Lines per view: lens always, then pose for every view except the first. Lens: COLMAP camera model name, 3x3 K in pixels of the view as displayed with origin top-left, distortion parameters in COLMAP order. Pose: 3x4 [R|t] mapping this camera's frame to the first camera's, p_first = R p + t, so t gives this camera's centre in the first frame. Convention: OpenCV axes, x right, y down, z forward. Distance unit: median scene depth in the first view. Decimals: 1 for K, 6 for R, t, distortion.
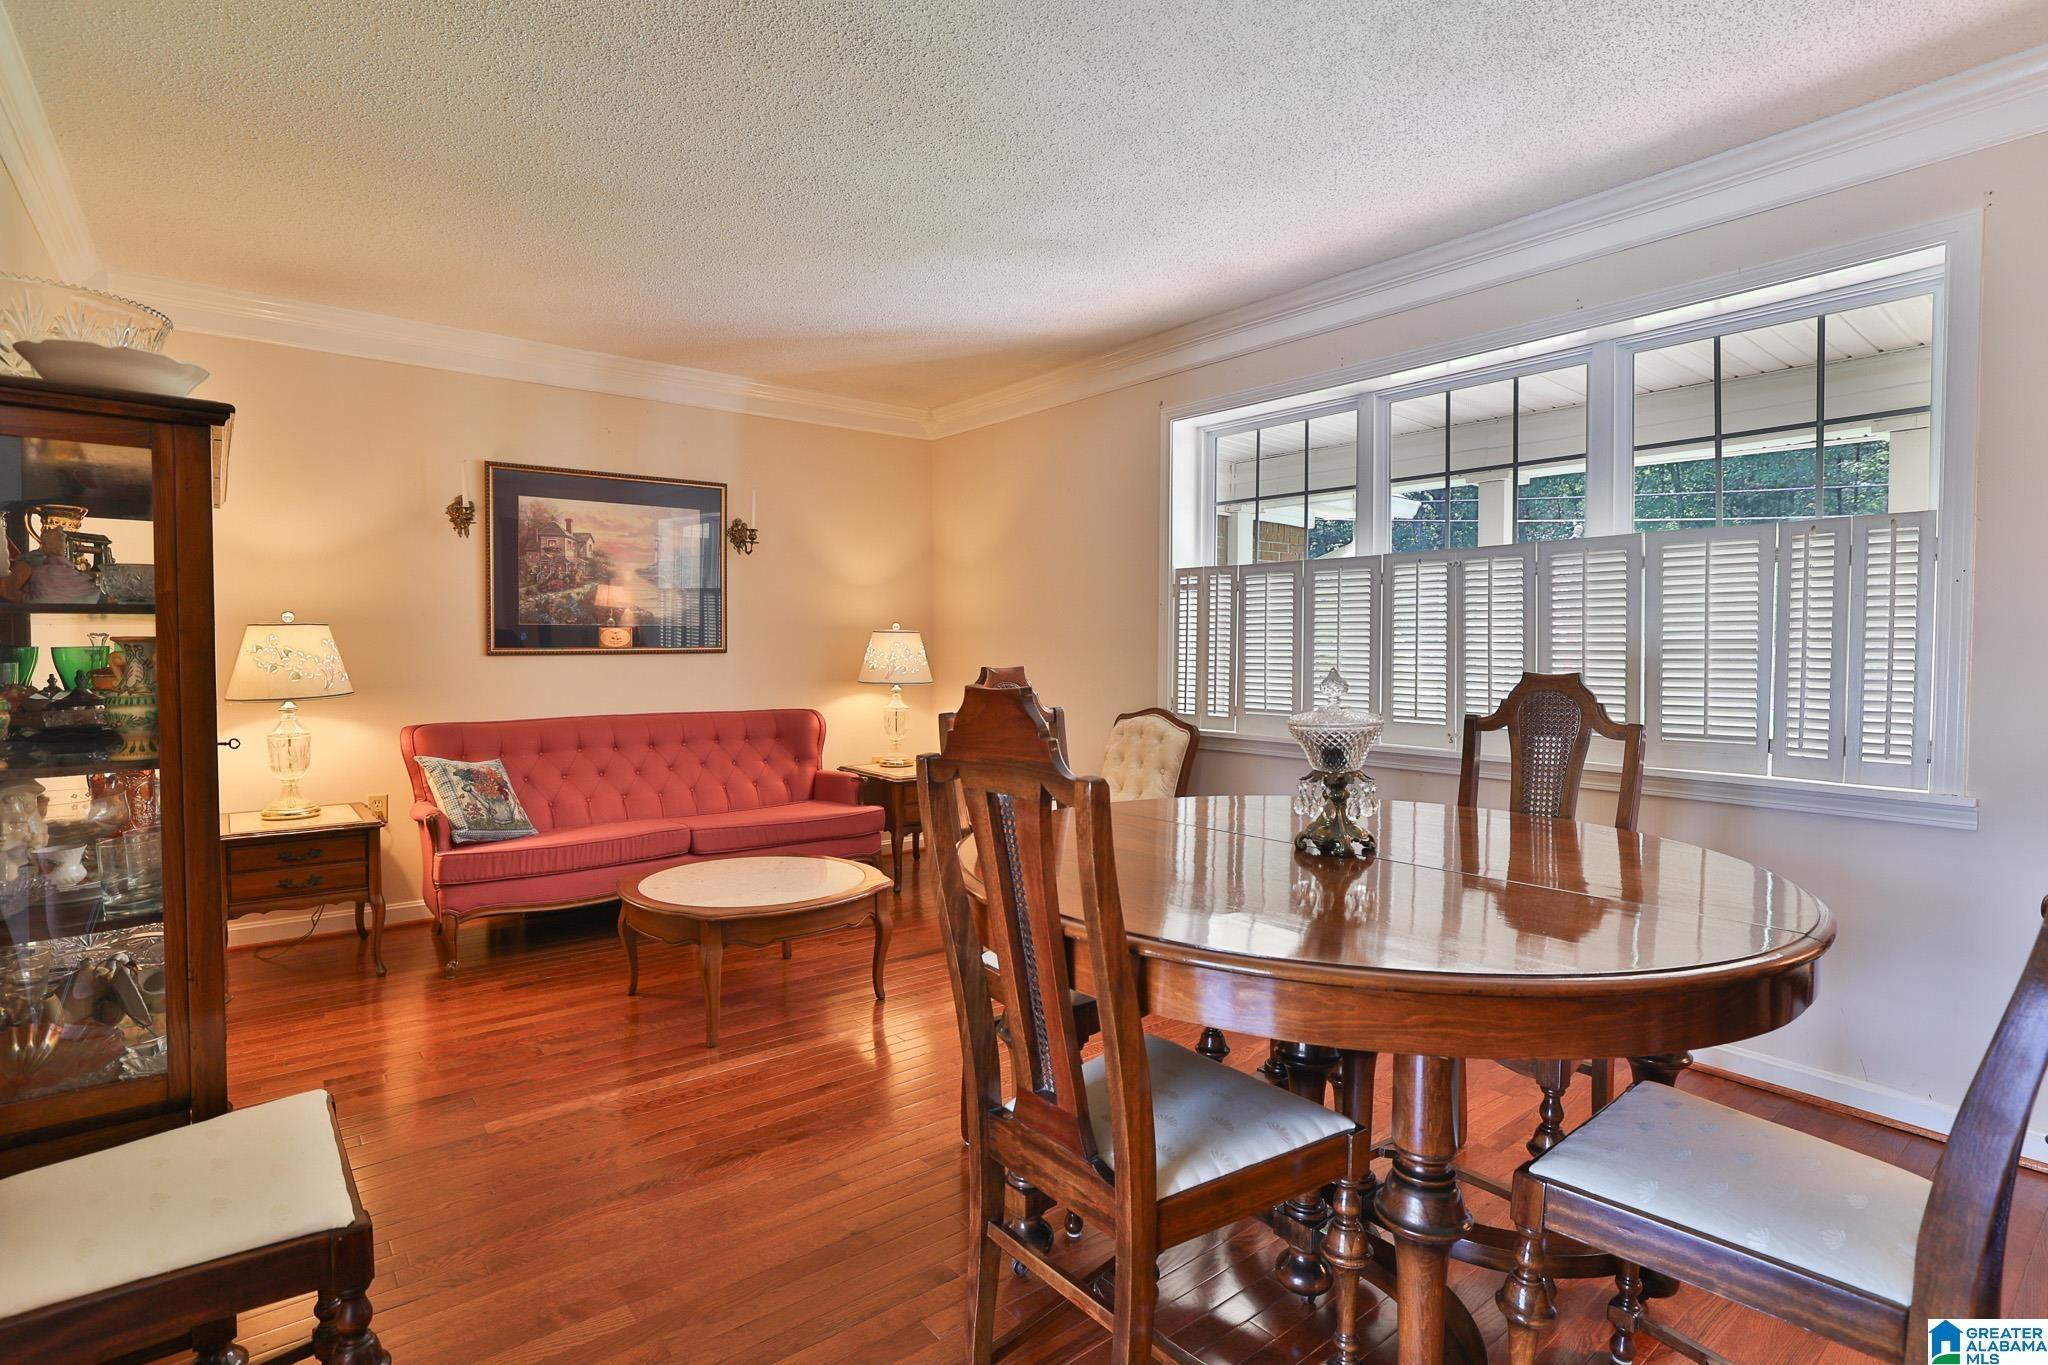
lens RADIAL K [[987.7, 0, 1001.5], [0, 987.7, 667.8], [0, 0, 1]] dist [-0.047280, 0.020058]
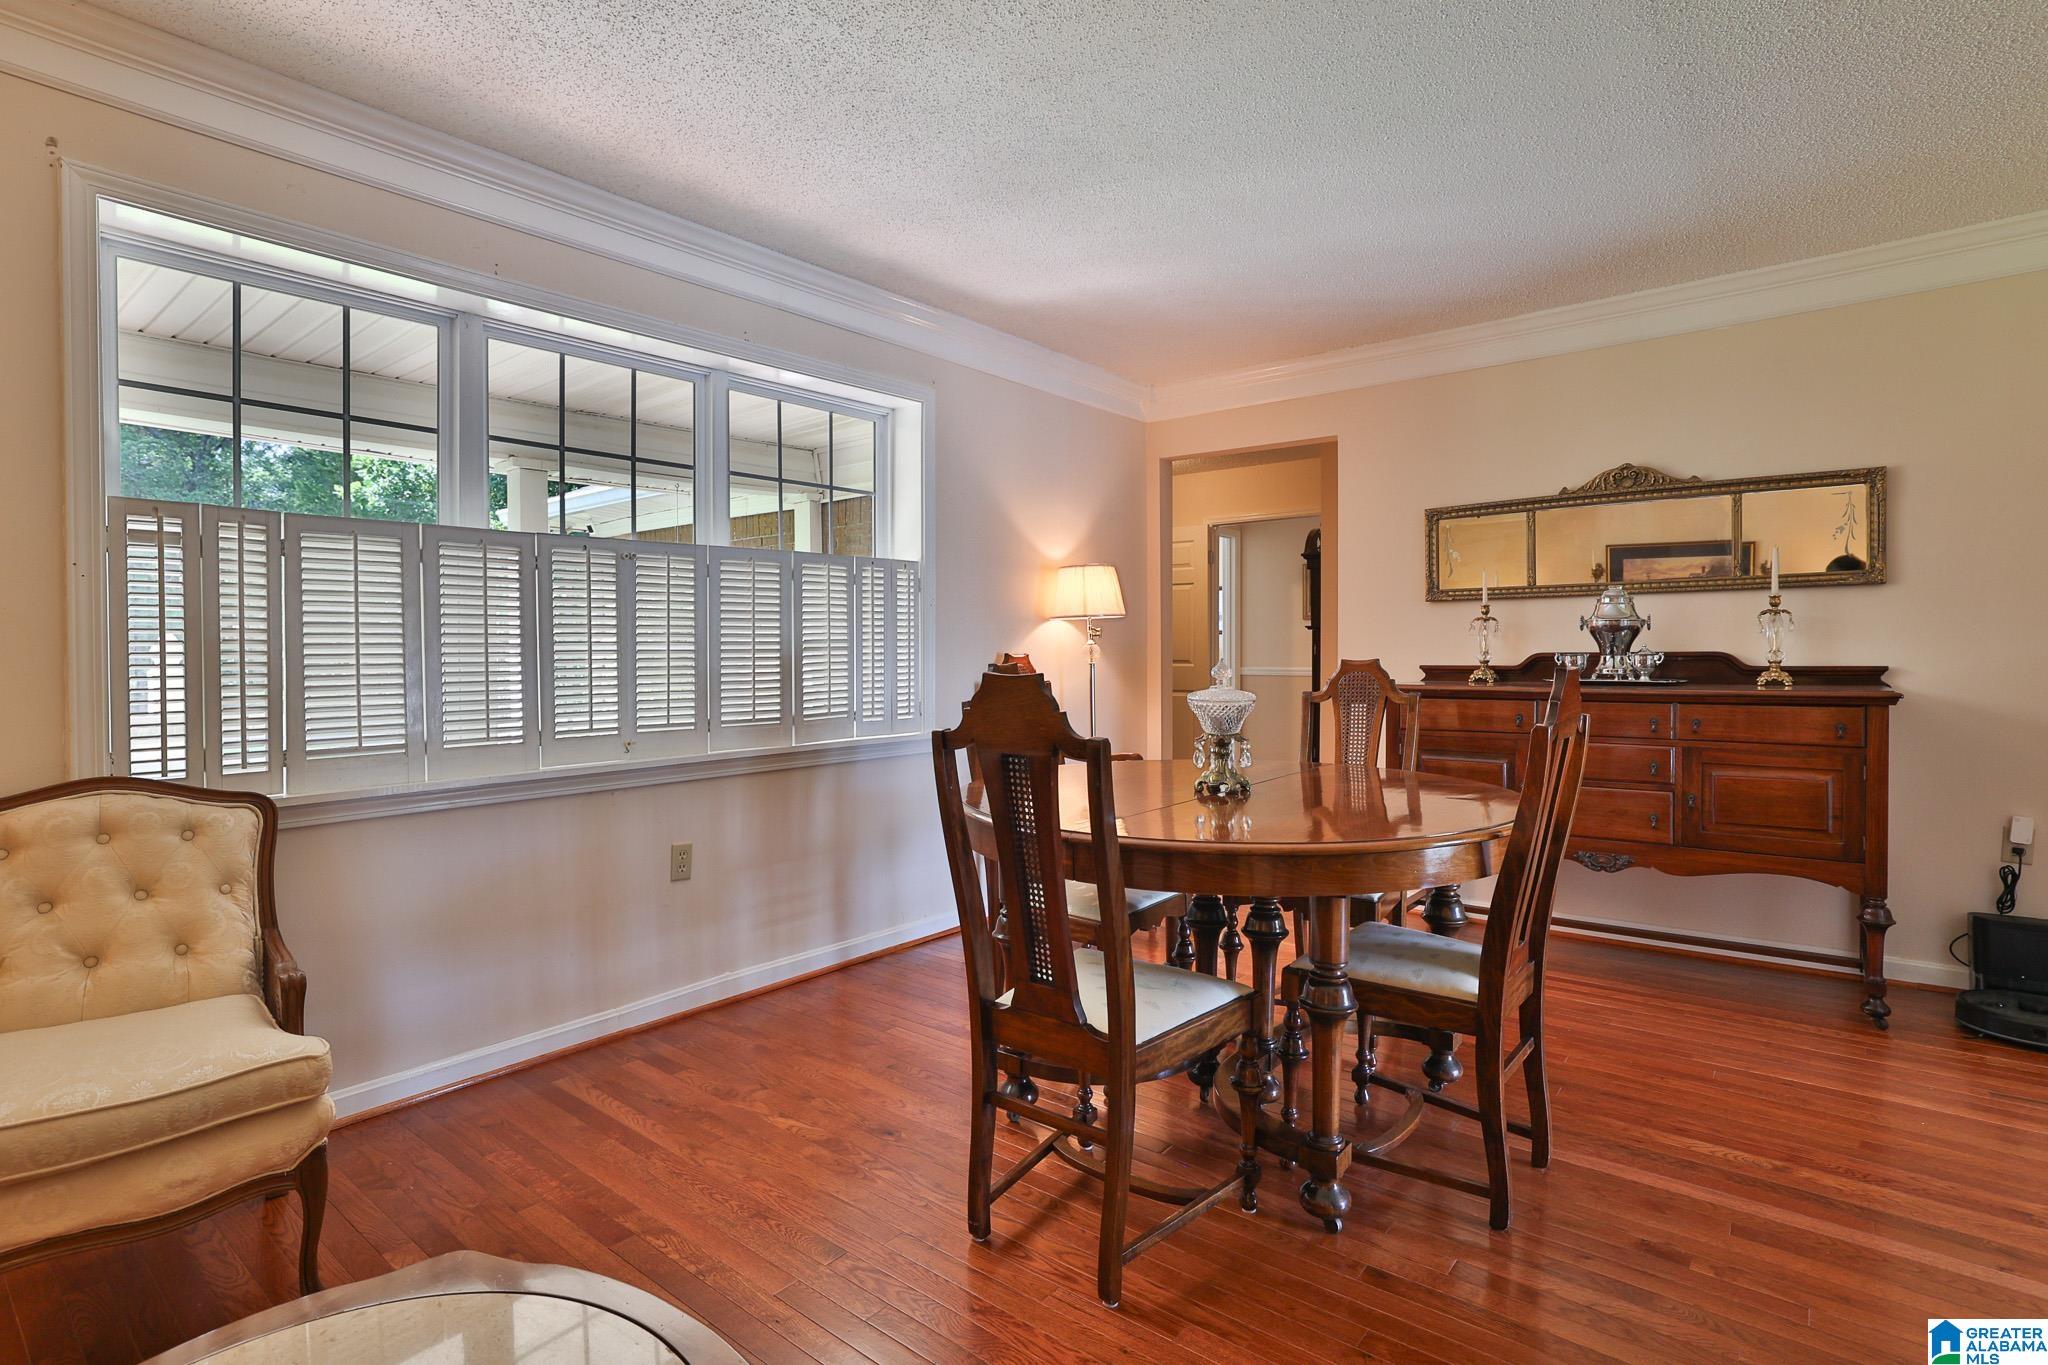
lens RADIAL K [[987.7, 0, 1001.5], [0, 987.7, 667.8], [0, 0, 1]] dist [-0.047280, 0.020058]
pose [[-0.191577, -0.030708, 0.980997, -0.400966], [0.018879, 0.999210, 0.034965, -0.021806], [-0.981296, 0.025219, -0.190846, 0.656263]]
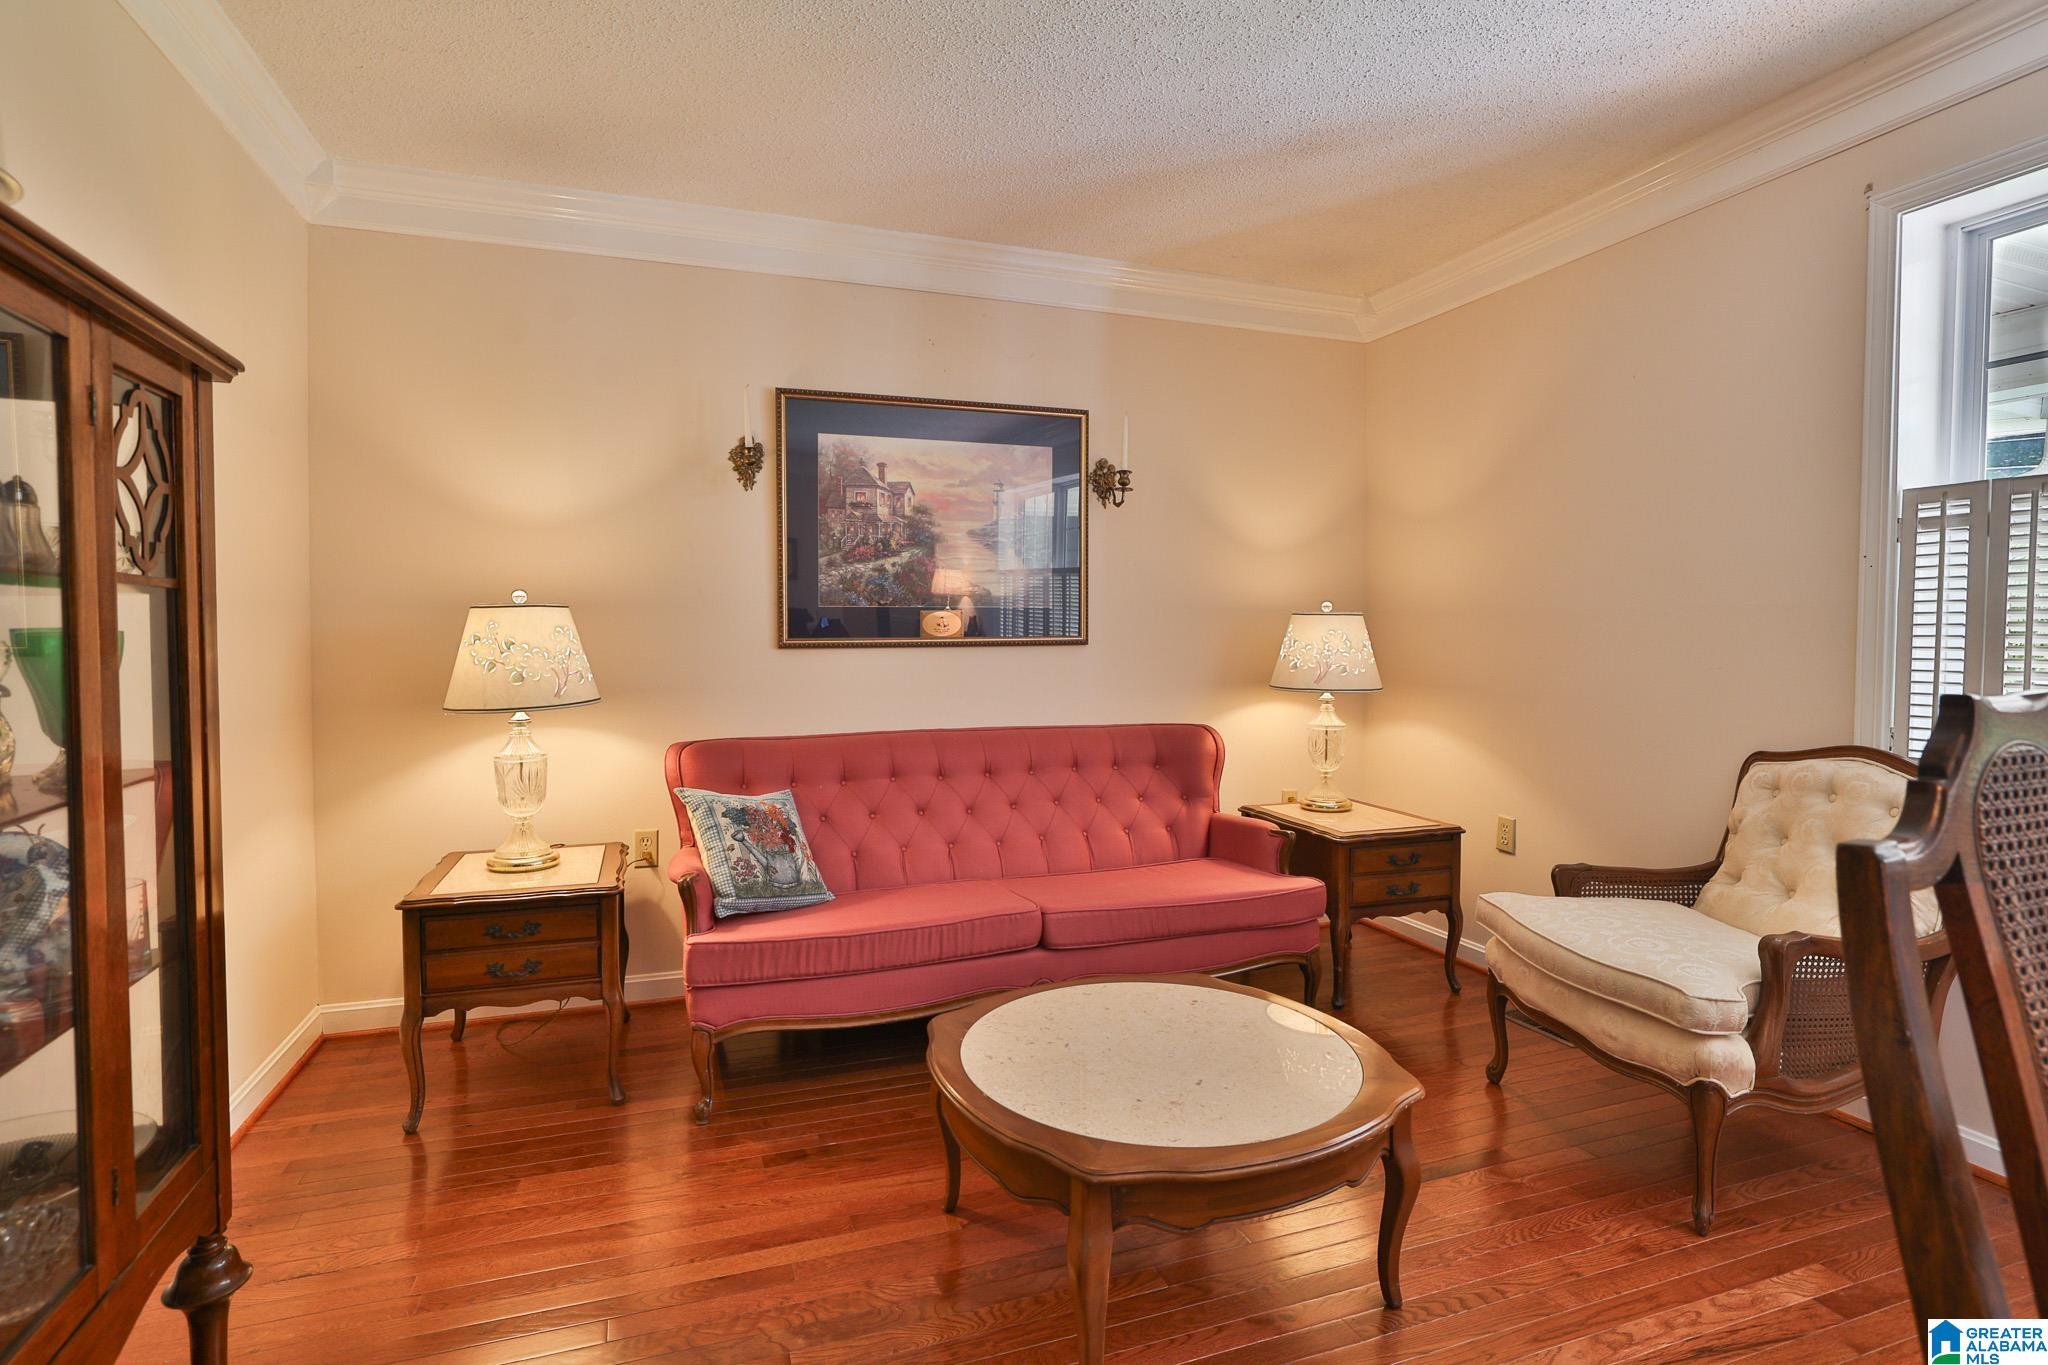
lens RADIAL K [[987.7, 0, 1001.5], [0, 987.7, 667.8], [0, 0, 1]] dist [-0.047280, 0.020058]
pose [[0.945227, 0.007853, -0.326318, -0.119619], [-0.004463, 0.999928, 0.011134, -0.006891], [0.326382, -0.009067, 0.945194, 0.344048]]
